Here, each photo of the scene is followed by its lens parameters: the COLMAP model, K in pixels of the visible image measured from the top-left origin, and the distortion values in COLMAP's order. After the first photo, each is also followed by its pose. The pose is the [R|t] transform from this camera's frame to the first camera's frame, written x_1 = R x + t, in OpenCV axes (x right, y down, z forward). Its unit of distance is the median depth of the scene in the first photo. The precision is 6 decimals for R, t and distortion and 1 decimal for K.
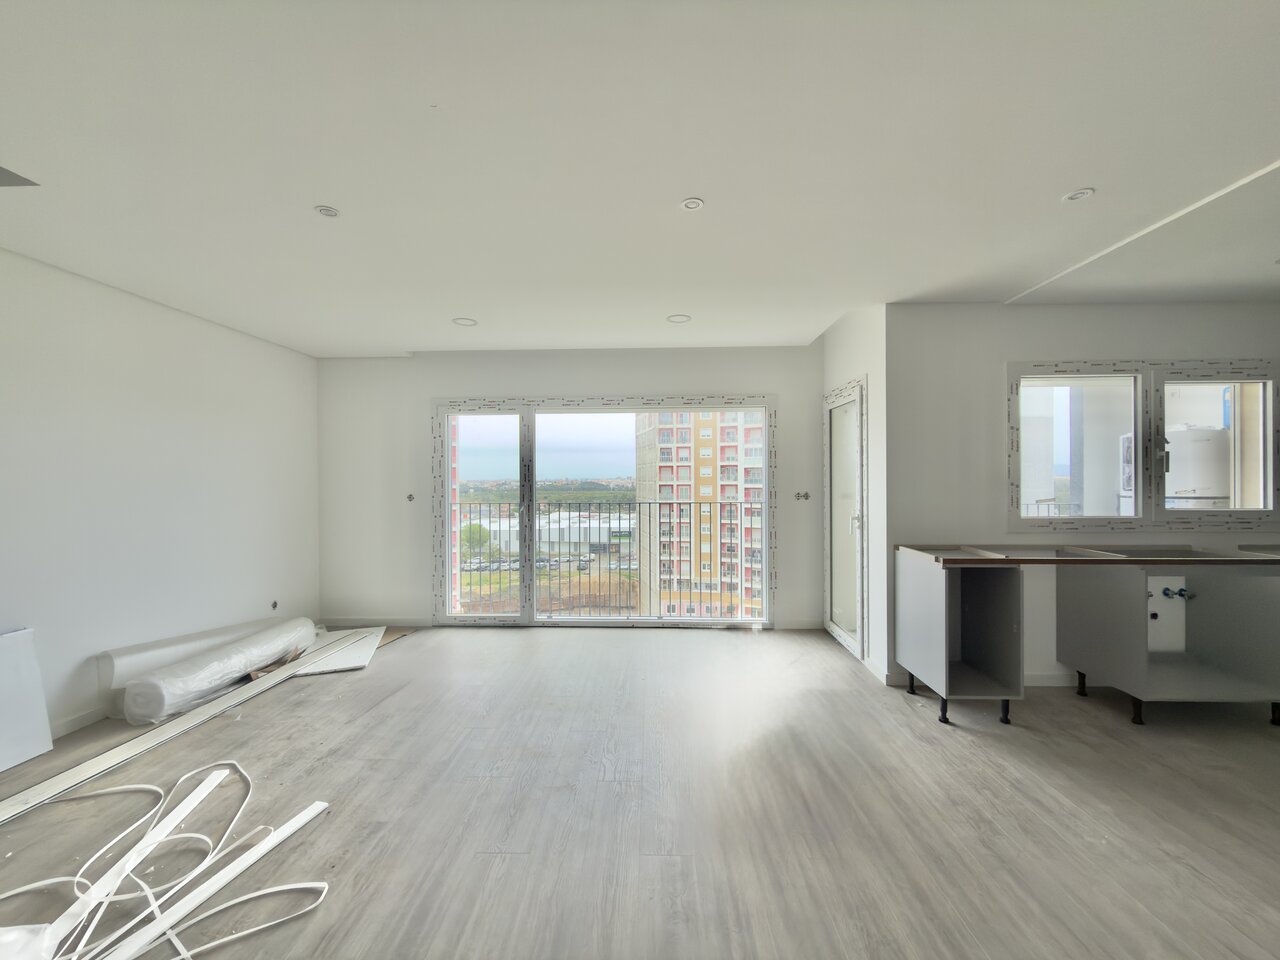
lens RADIAL K [[513.6, 0, 634.2], [0, 513.6, 478.6], [0, 0, 1]] dist [-0.000990, -0.000065]
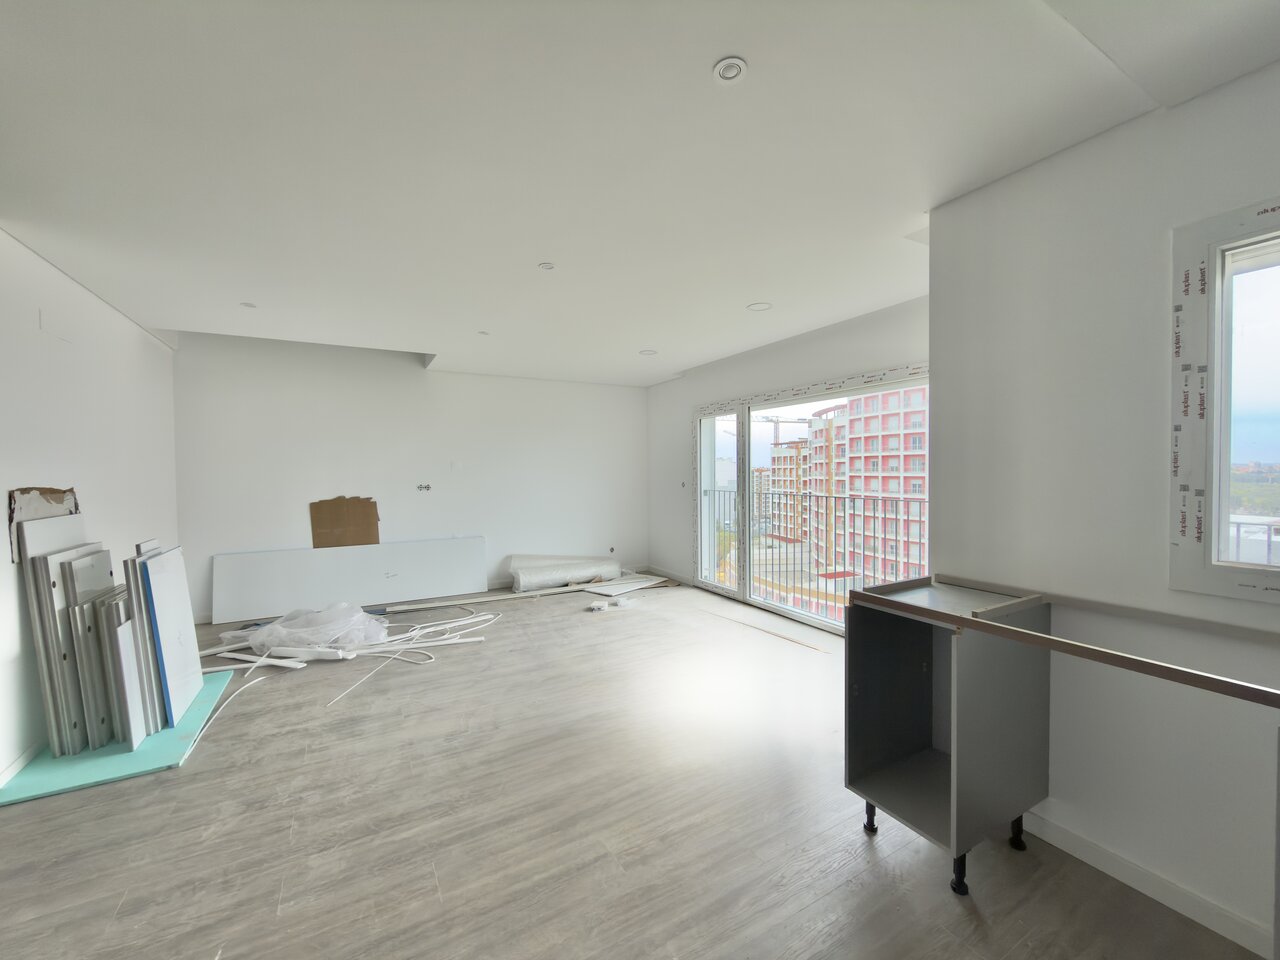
lens RADIAL K [[508.9, 0, 640.0], [0, 508.9, 480.0], [0, 0, 1]] dist [0.000784, 0.000040]
pose [[0.514327, 0.017205, -0.857422, 0.881733], [0.007318, 0.999674, 0.024449, -0.011810], [0.857563, -0.018850, 0.514033, 0.336644]]
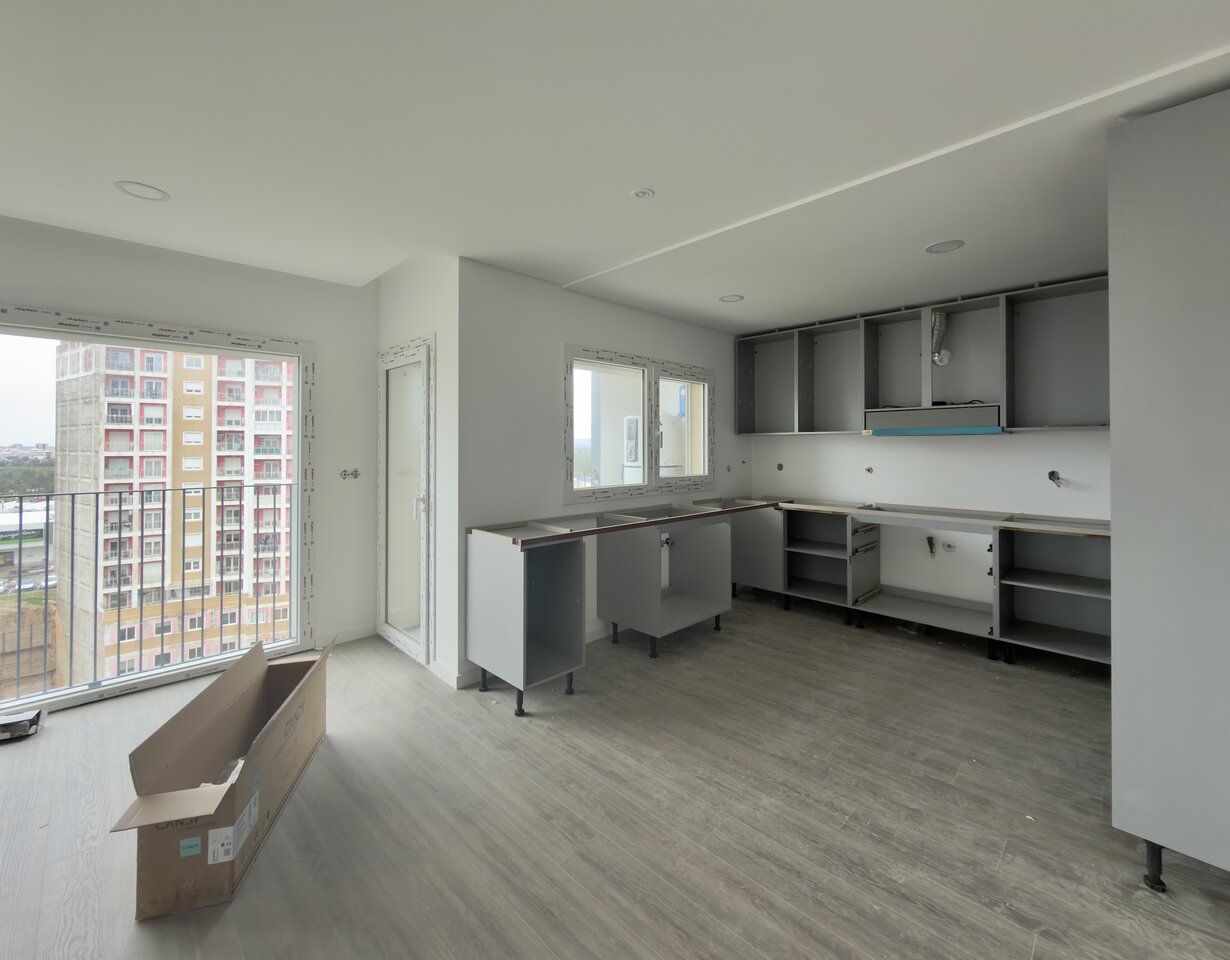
lens RADIAL K [[527.1, 0, 627.4], [0, 527.1, 442.3], [0, 0, 1]] dist [0.002127, -0.000148]
pose [[0.676299, 0.012000, 0.736529, 0.019367], [-0.003681, 0.999910, -0.012911, -0.009105], [-0.736618, 0.006020, 0.676283, 0.174297]]
